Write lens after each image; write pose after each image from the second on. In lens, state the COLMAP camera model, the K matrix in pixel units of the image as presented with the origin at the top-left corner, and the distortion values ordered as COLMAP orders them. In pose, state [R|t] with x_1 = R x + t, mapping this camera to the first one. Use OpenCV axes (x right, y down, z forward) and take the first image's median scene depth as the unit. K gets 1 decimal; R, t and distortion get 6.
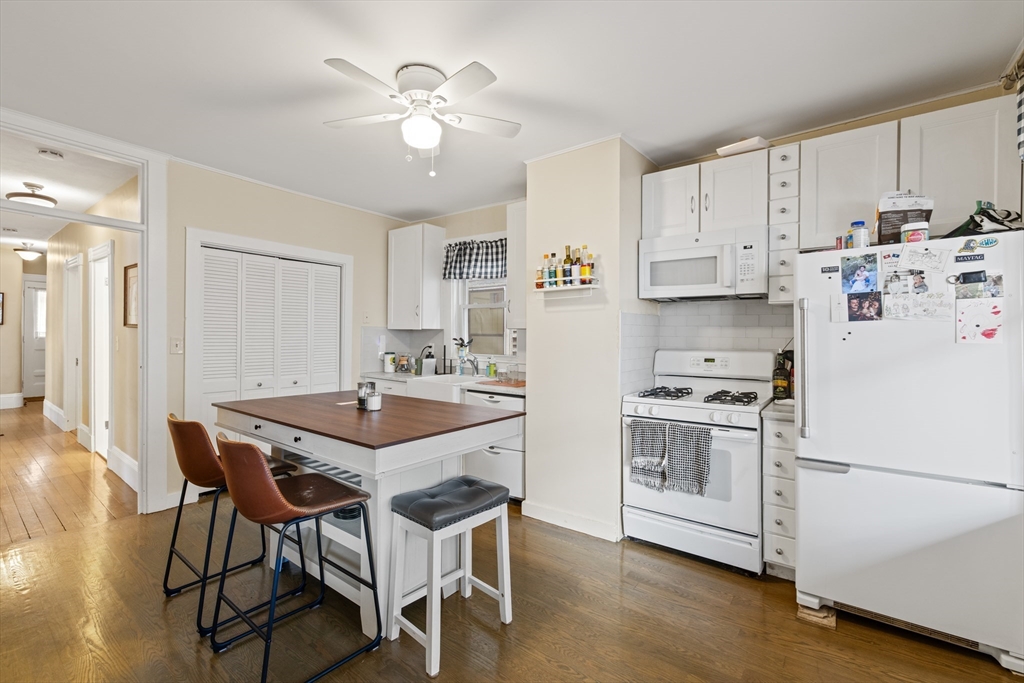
lens RADIAL K [[445.4, 0, 507.8], [0, 445.4, 328.0], [0, 0, 1]] dist [-0.010147, -0.000512]
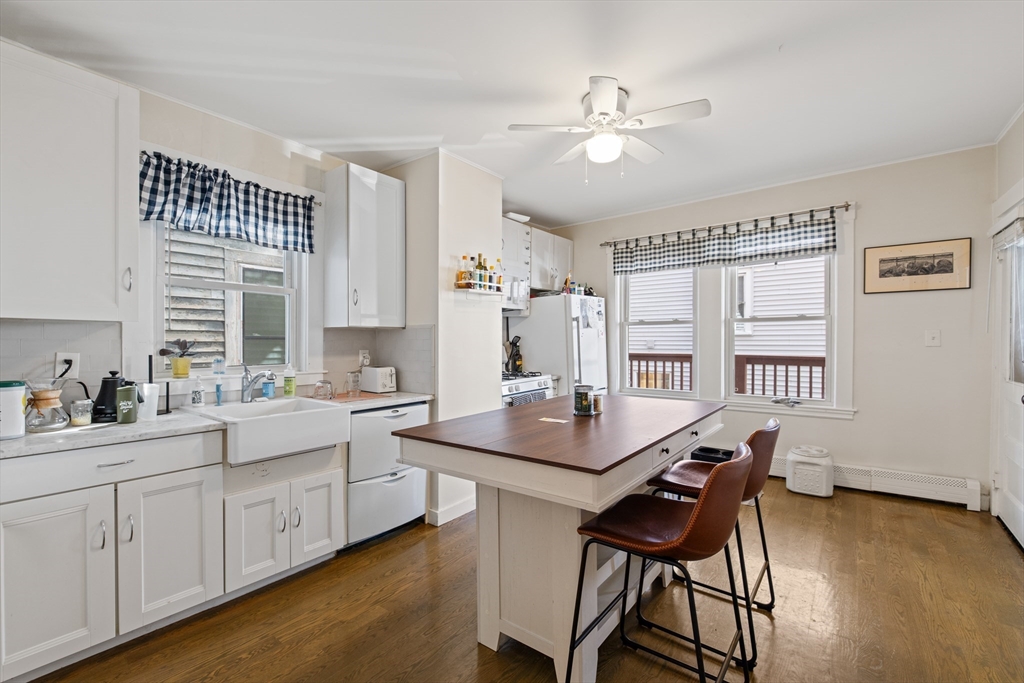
lens RADIAL K [[451.9, 0, 512.0], [0, 451.9, 341.5], [0, 0, 1]] dist [-0.000283, -0.000110]
pose [[-0.012146, -0.003895, 0.999919, -0.859995], [-0.006010, 0.999975, 0.003822, 0.025444], [-0.999908, -0.005963, -0.012170, 0.808599]]
